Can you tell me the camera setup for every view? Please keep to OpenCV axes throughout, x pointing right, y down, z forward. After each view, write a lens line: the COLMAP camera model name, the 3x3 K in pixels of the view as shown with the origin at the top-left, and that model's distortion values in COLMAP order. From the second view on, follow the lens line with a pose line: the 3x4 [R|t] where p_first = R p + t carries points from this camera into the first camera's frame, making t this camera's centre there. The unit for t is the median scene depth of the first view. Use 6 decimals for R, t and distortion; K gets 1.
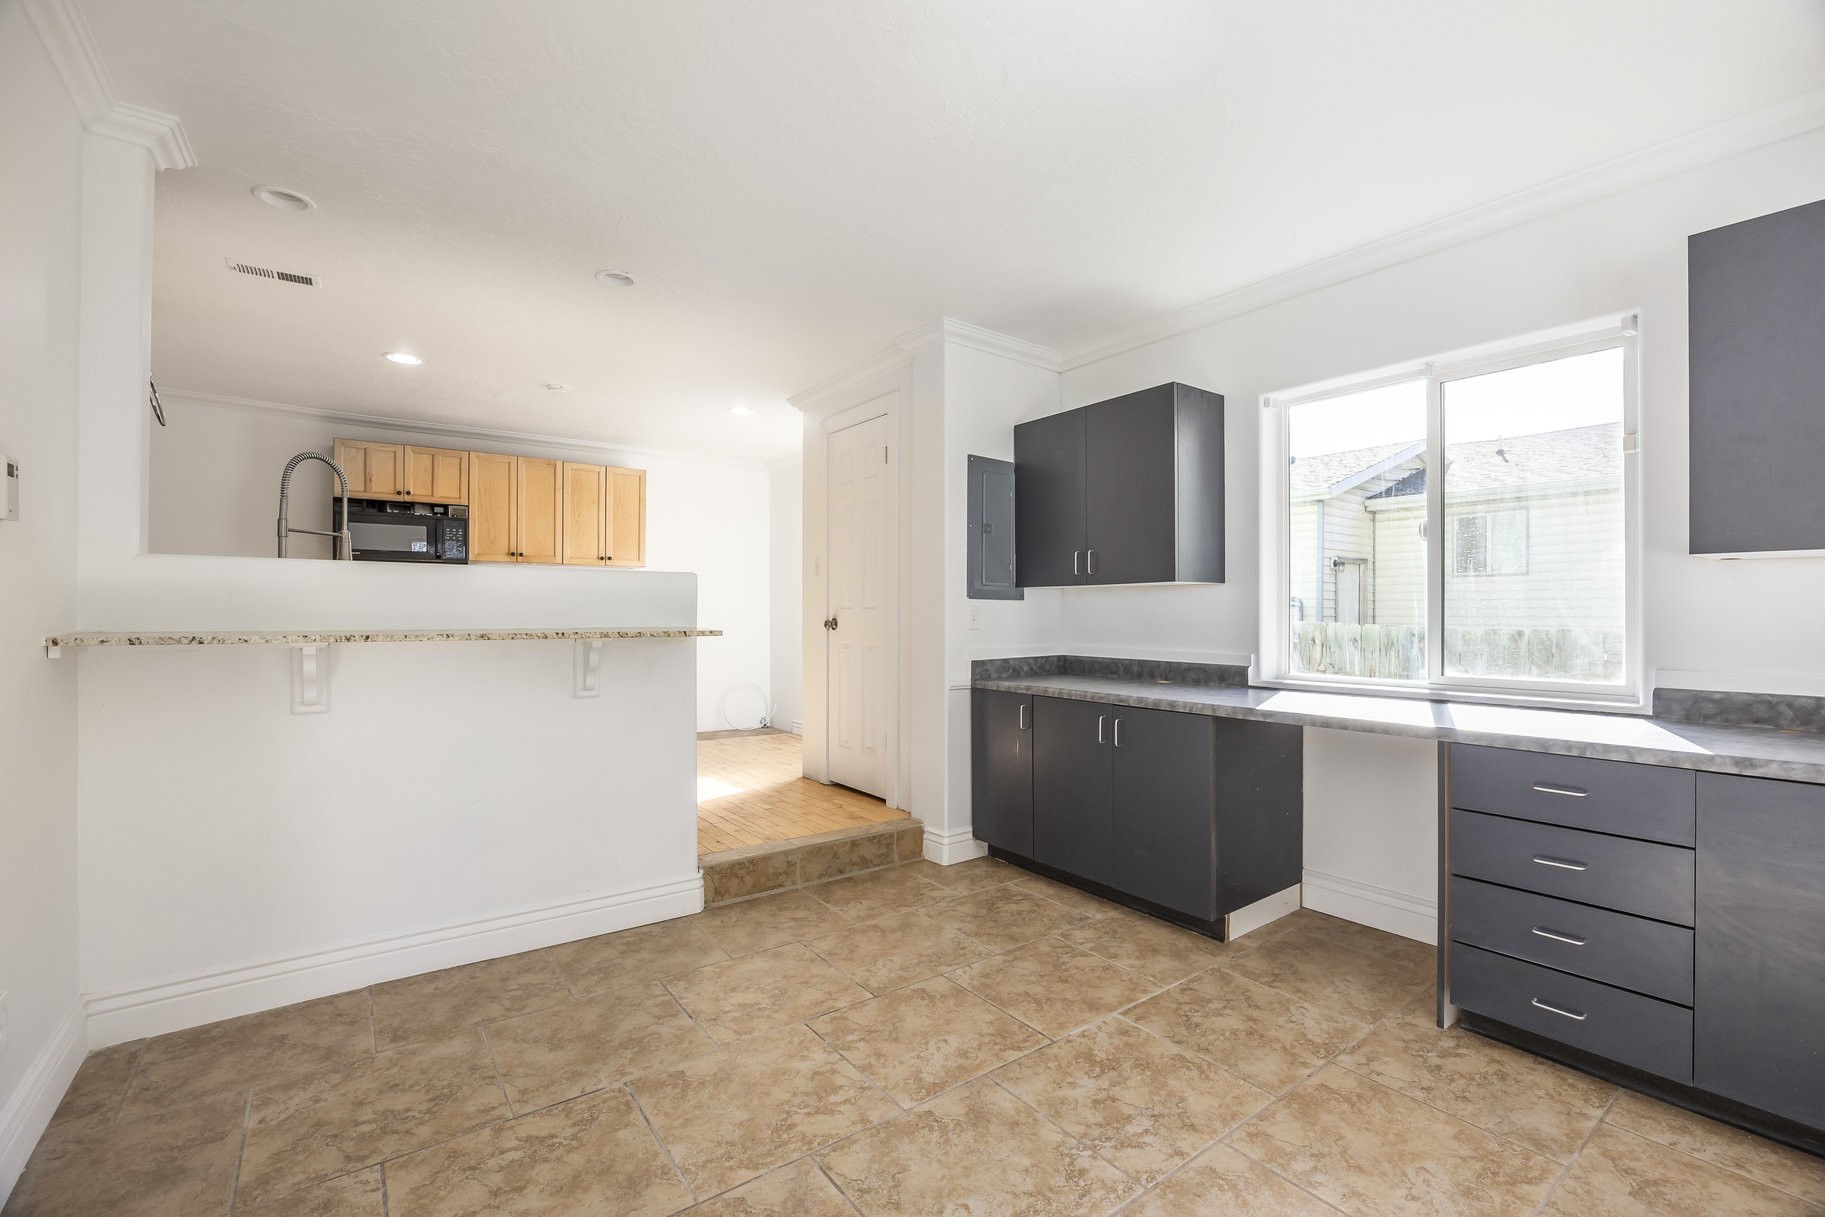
lens RADIAL K [[779.6, 0, 931.8], [0, 779.6, 622.3], [0, 0, 1]] dist [-0.021924, 0.002128]
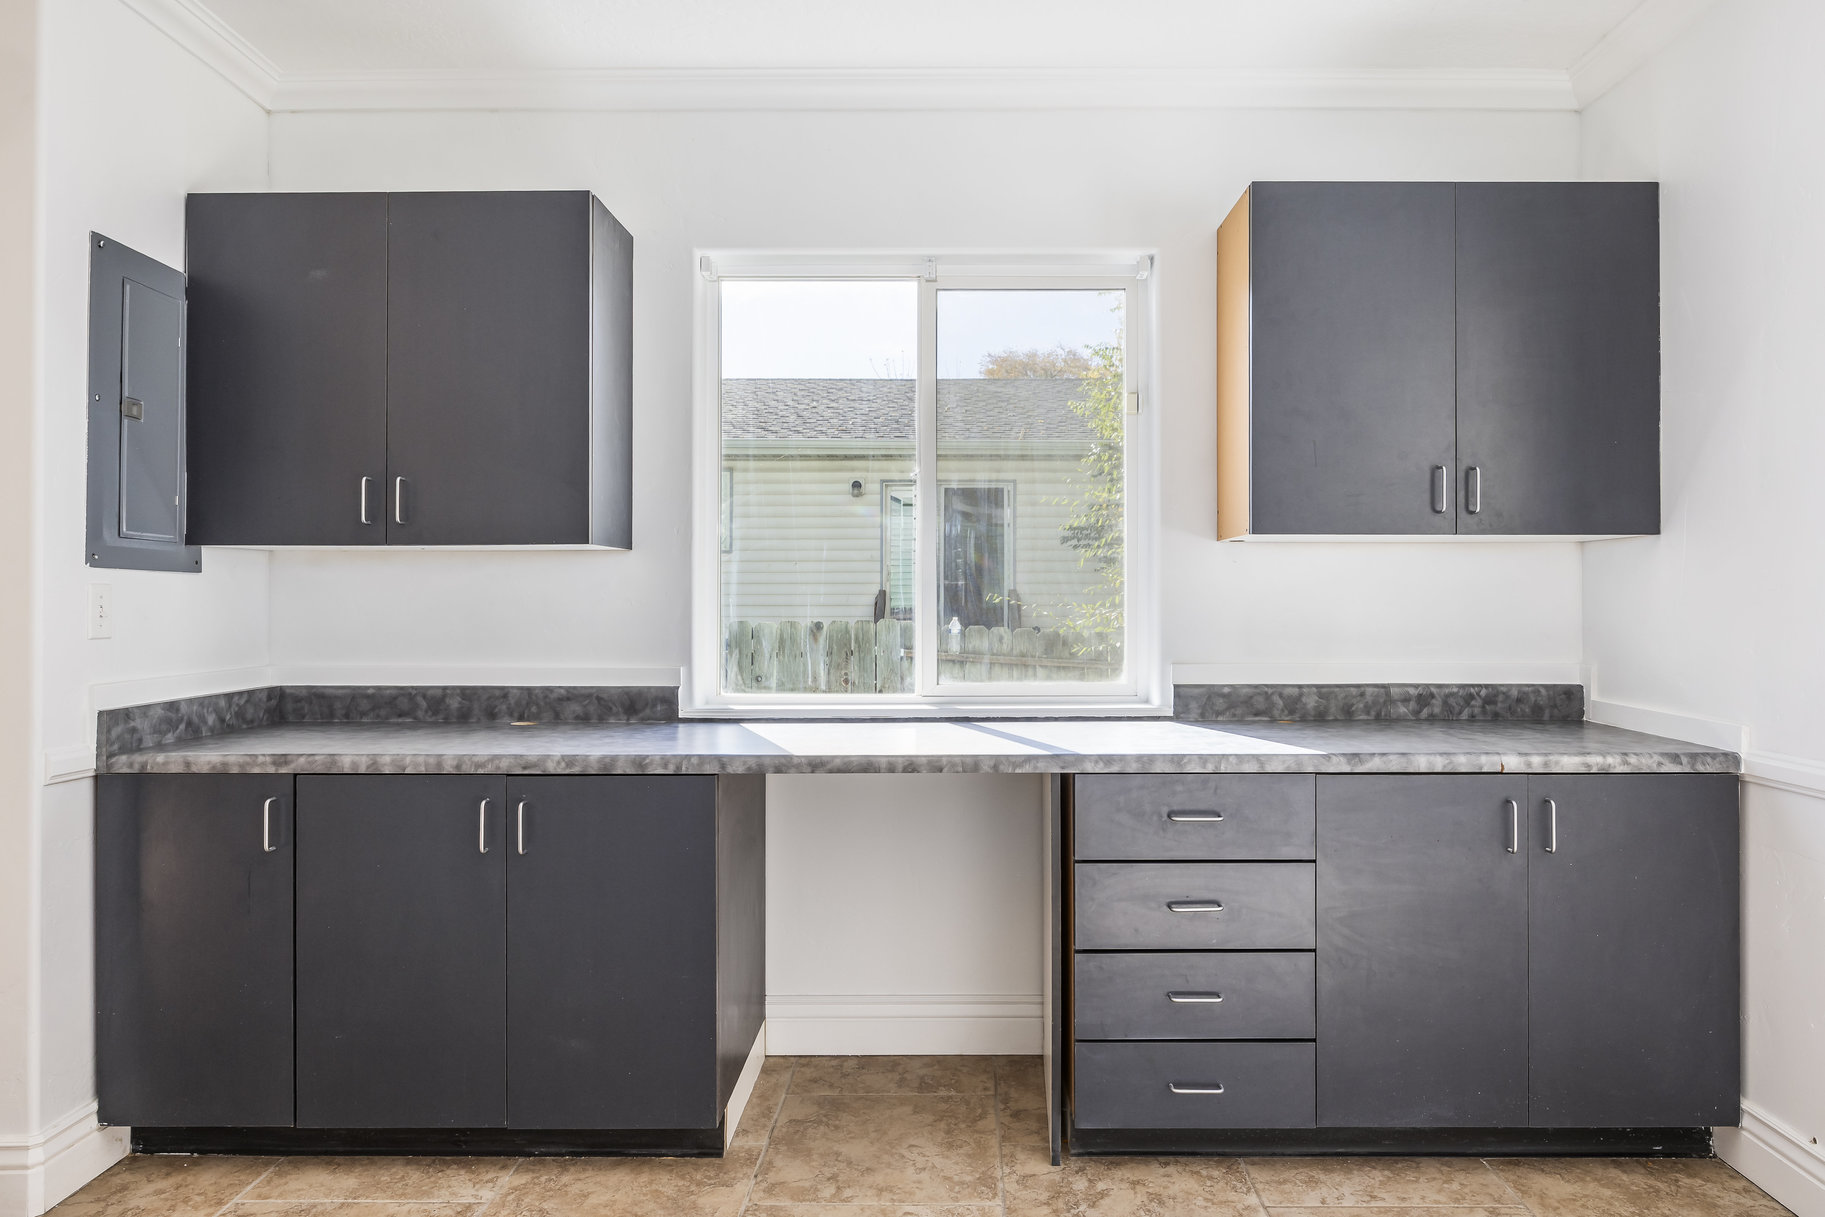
lens RADIAL K [[1177.8, 0, 913.6], [0, 1177.8, 596.3], [0, 0, 1]] dist [-0.005978, 0.001036]
pose [[0.613074, 0.002690, 0.790021, -0.215119], [0.010554, 0.999877, -0.011595, -0.002158], [-0.789955, 0.015446, 0.612970, 0.288158]]
